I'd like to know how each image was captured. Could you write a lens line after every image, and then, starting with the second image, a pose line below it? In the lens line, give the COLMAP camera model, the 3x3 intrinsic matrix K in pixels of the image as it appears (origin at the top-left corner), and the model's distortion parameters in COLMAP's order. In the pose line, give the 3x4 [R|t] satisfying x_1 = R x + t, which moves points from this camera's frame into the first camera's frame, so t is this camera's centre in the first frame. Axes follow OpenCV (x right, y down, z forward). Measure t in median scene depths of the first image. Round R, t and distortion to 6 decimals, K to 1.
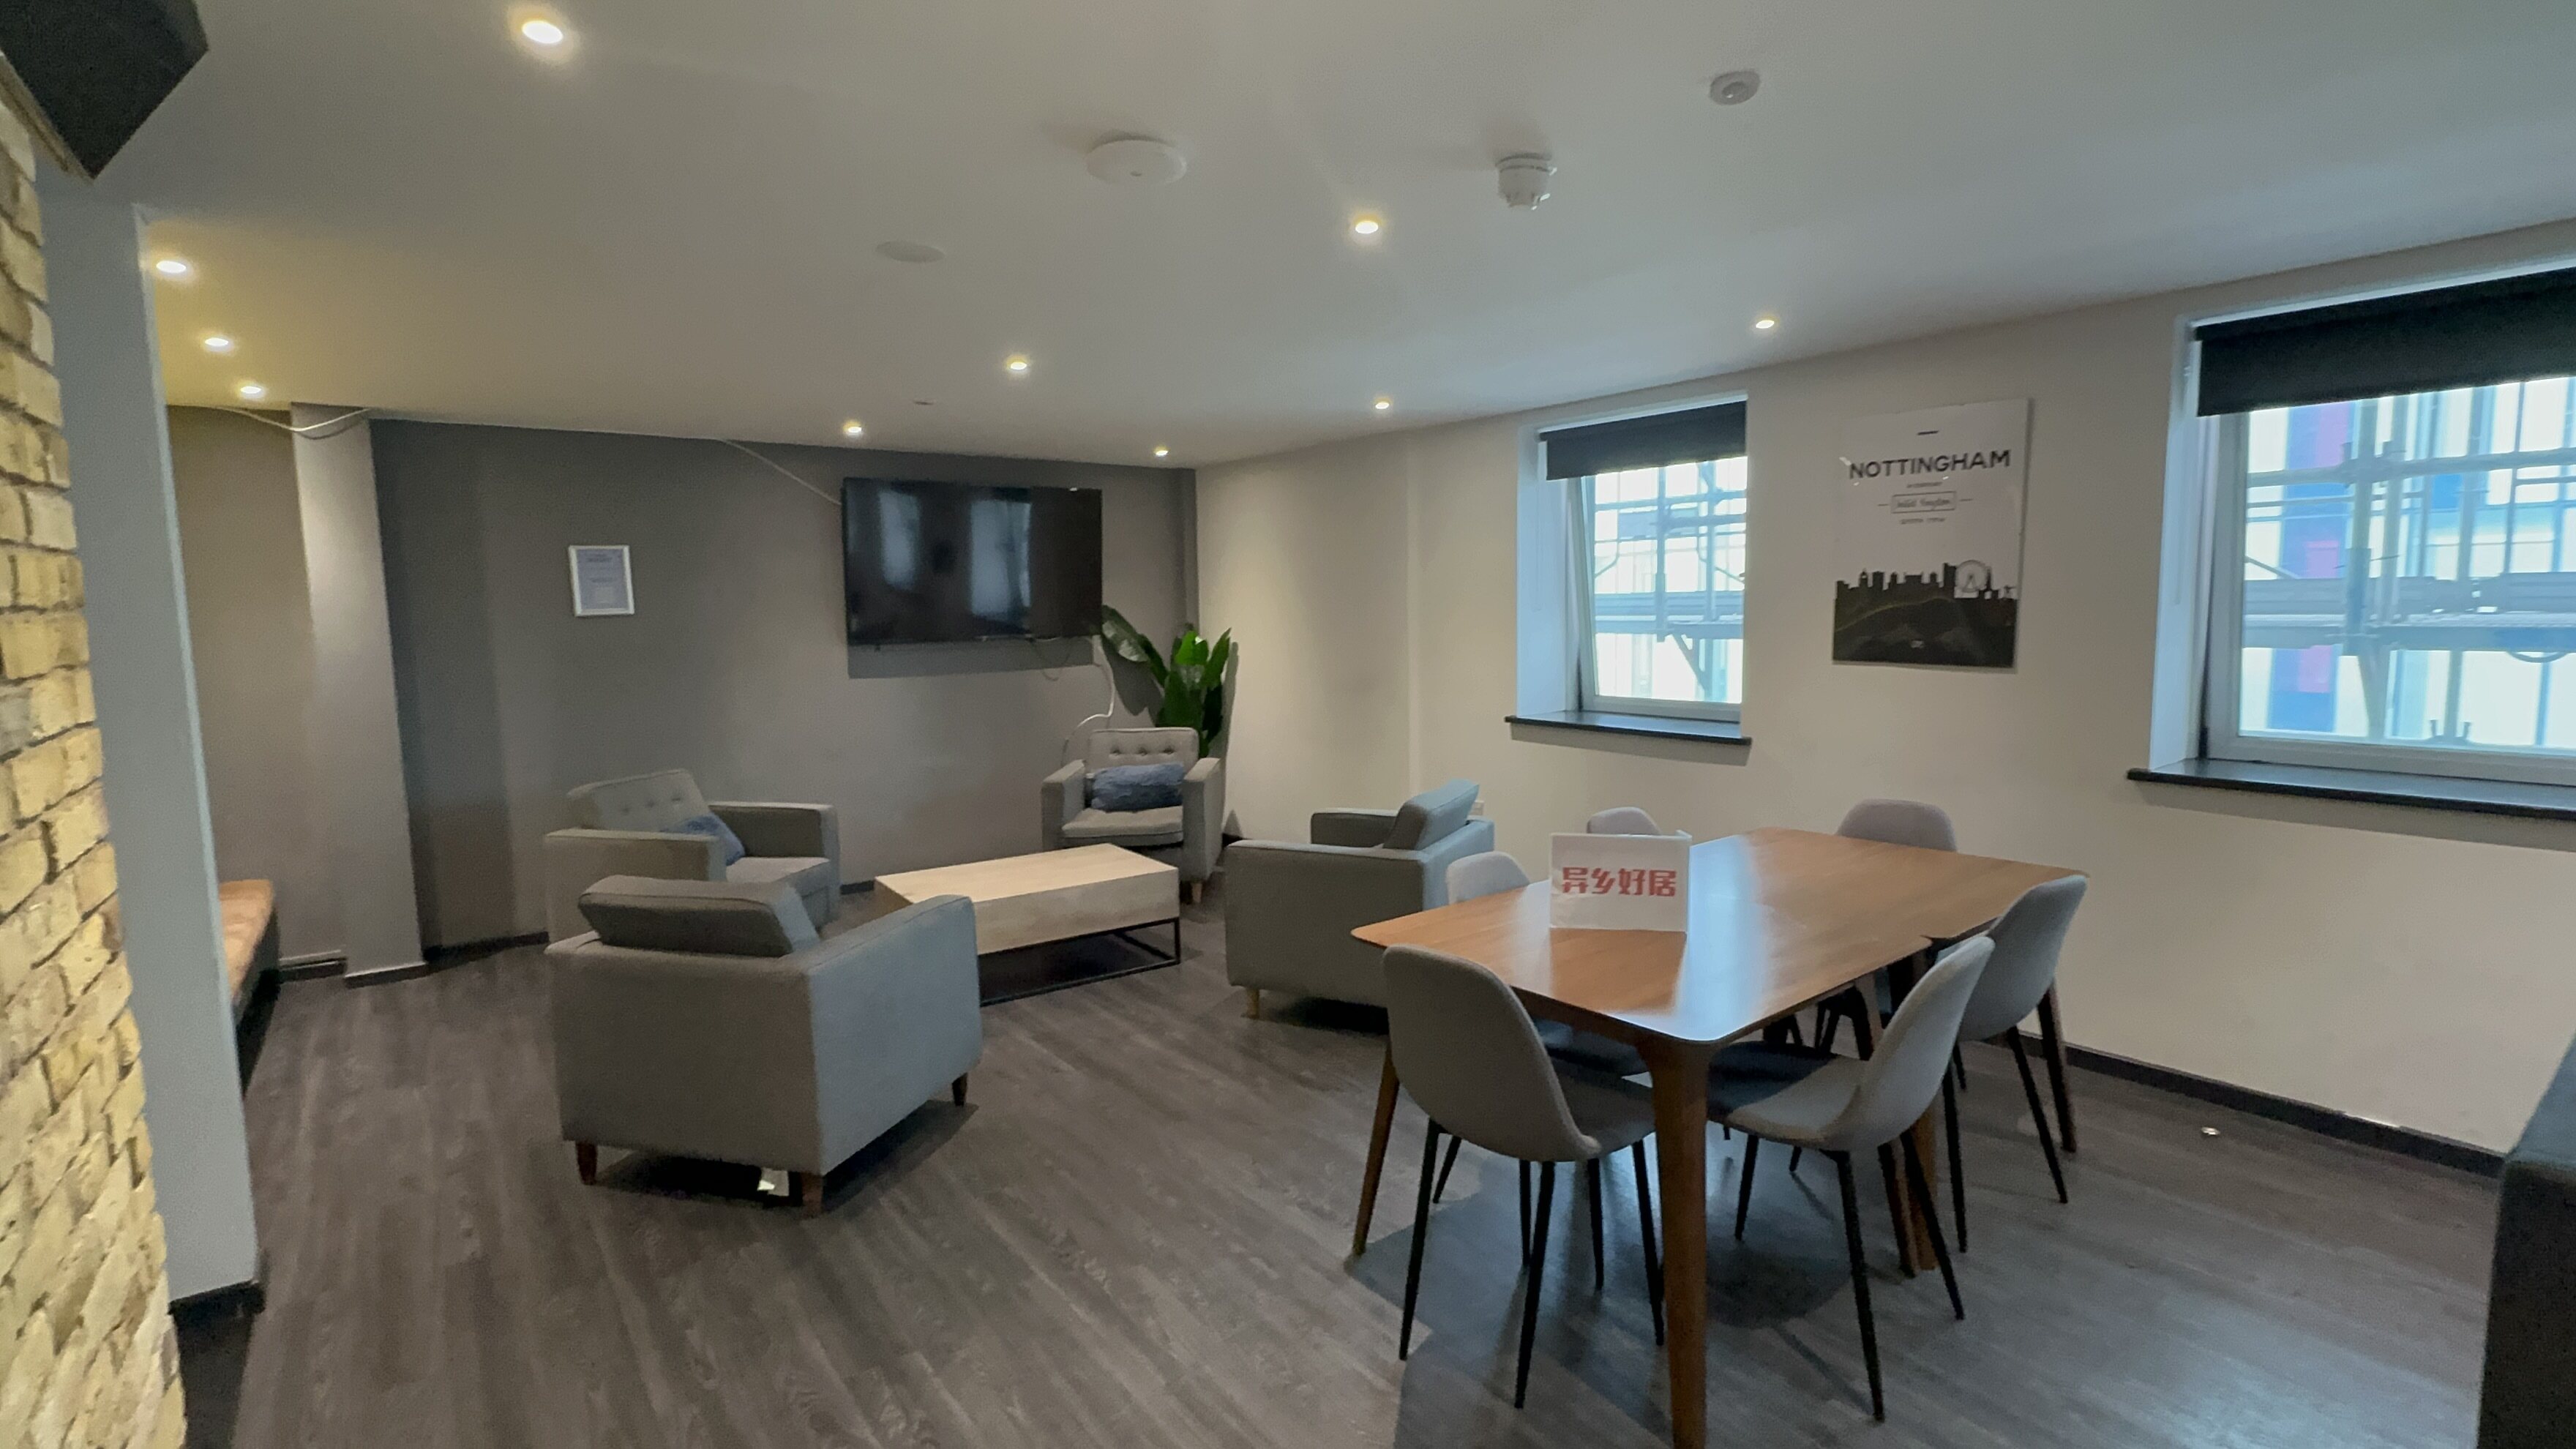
lens RADIAL K [[1170.1, 0, 1279.7], [0, 1170.1, 716.0], [0, 0, 1]] dist [-0.002452, -0.000555]
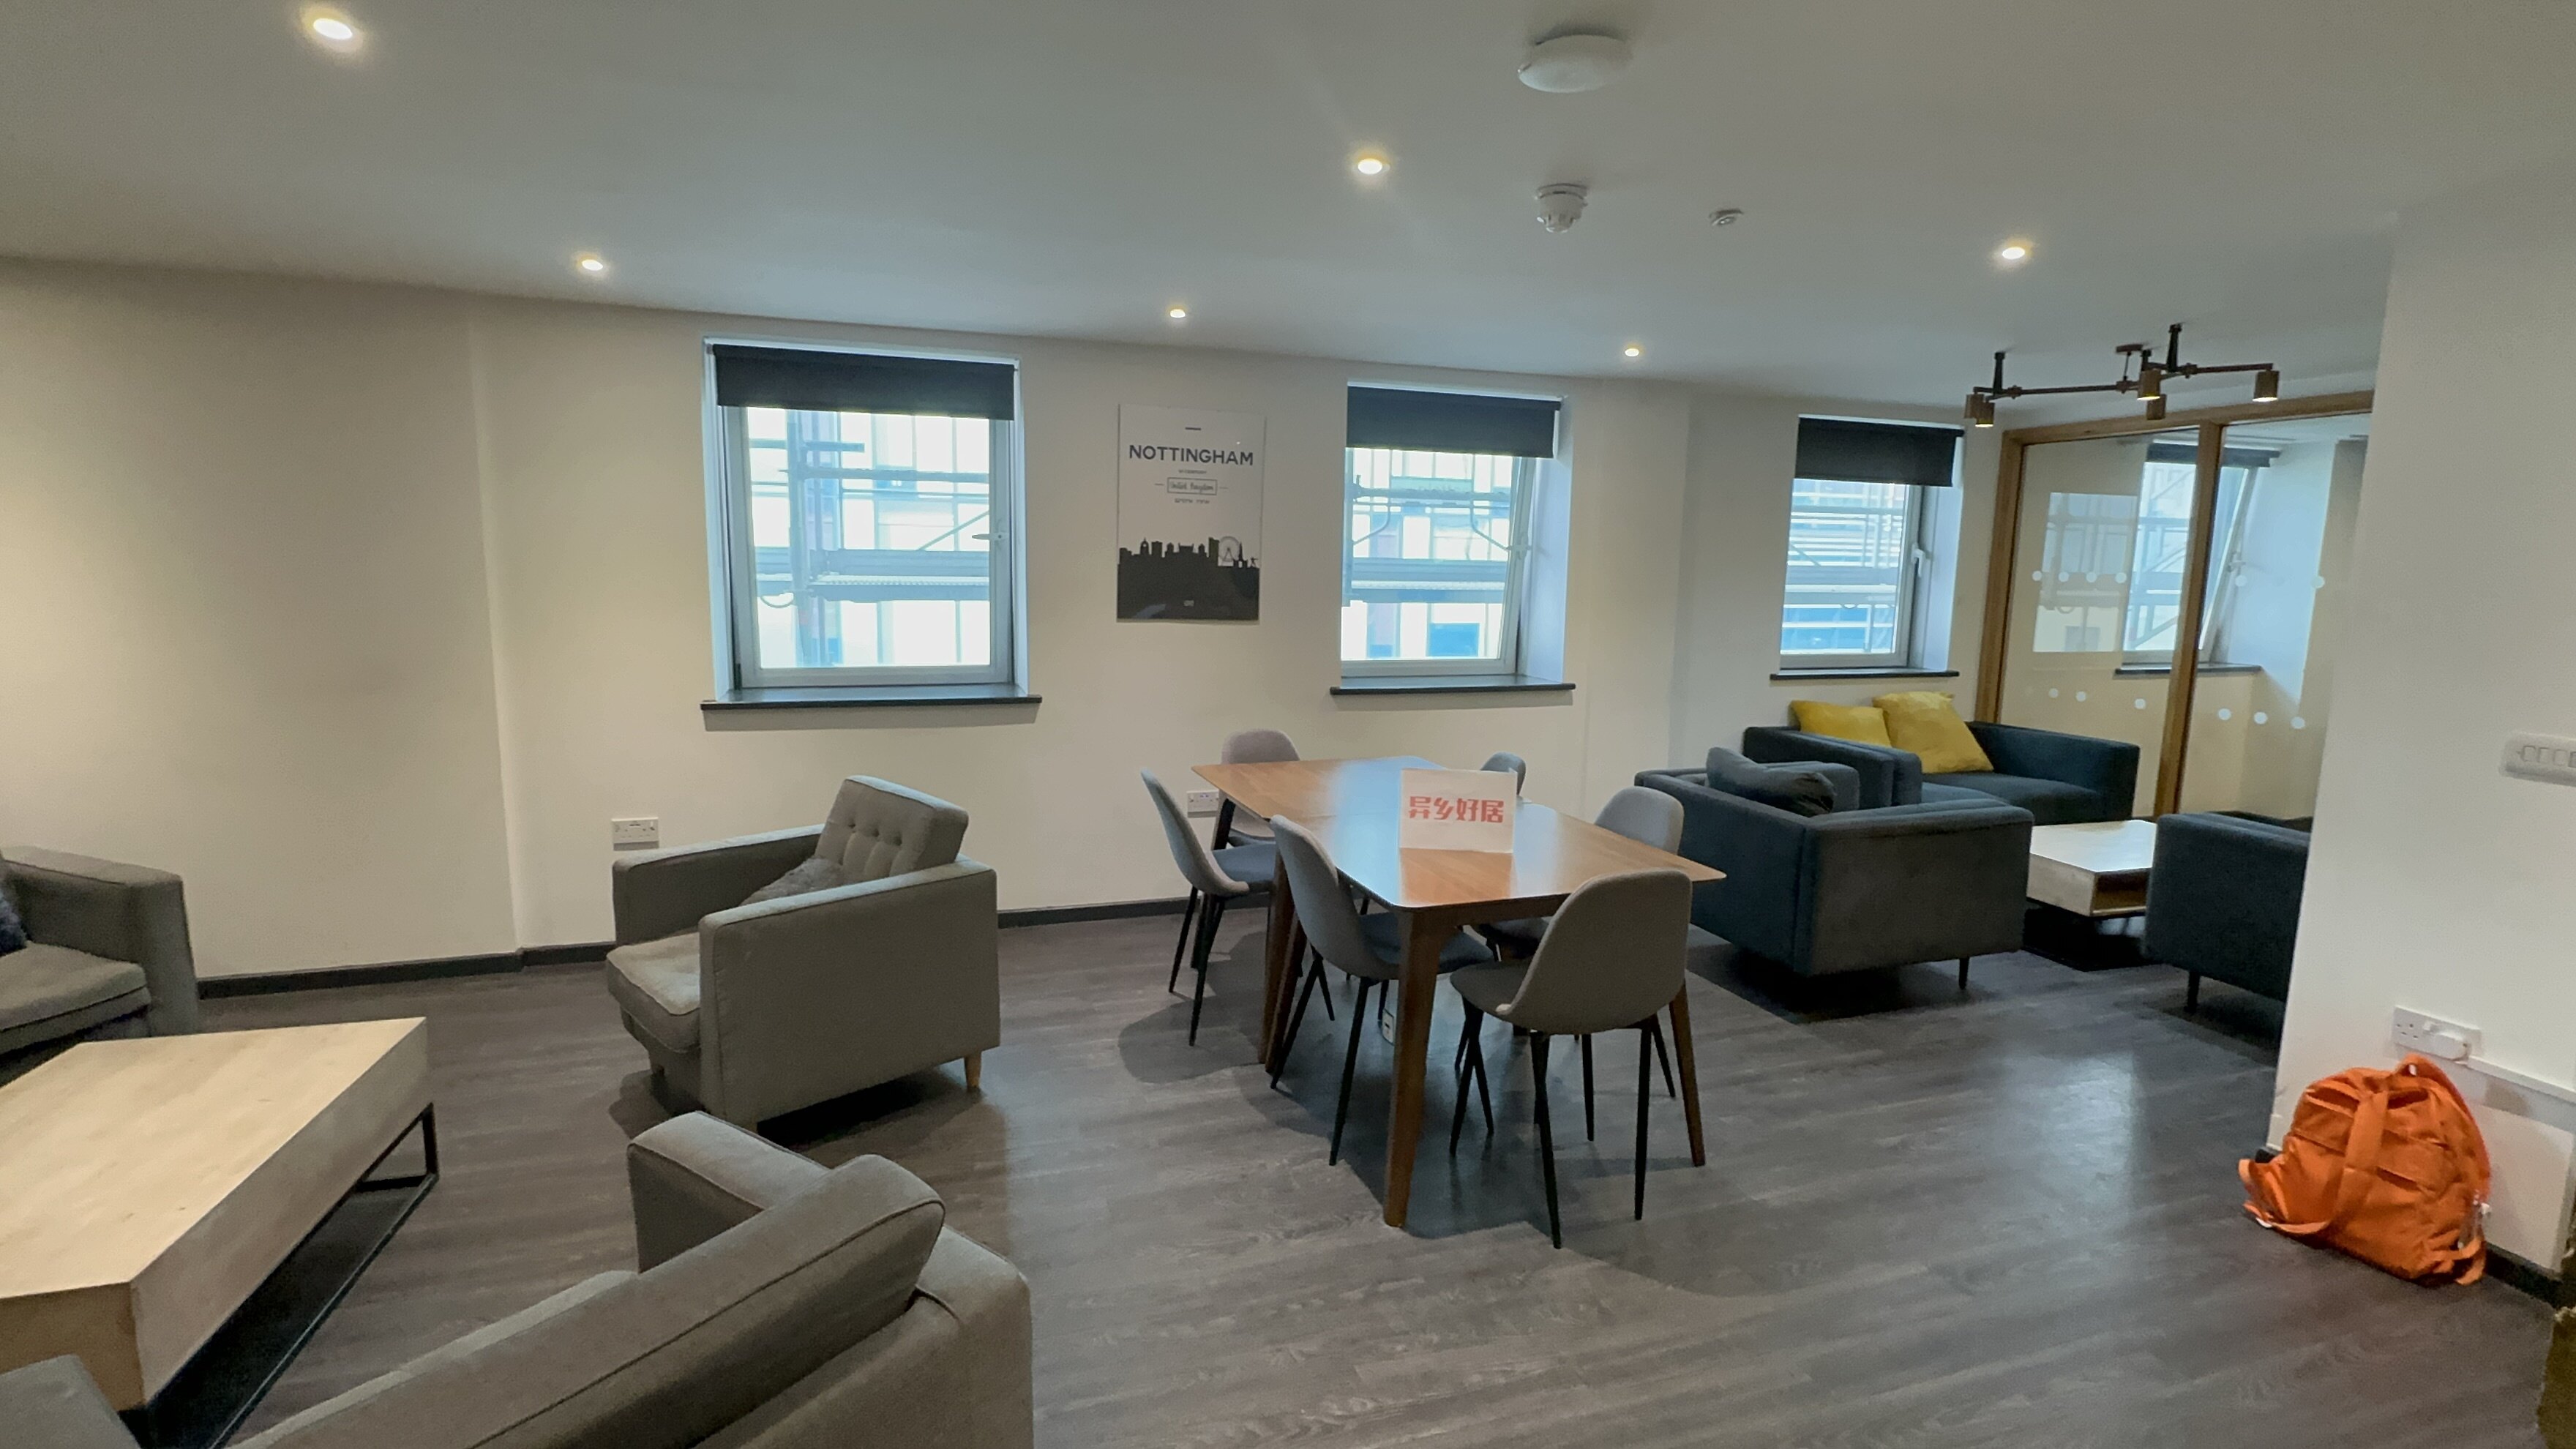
lens RADIAL K [[1170.1, 0, 1288.9], [0, 1170.1, 731.0], [0, 0, 1]] dist [-0.002452, -0.000555]
pose [[0.321141, -0.117887, 0.939666, -0.617380], [0.069271, 0.992488, 0.100839, -0.048298], [-0.944495, 0.032708, 0.326894, 0.542912]]
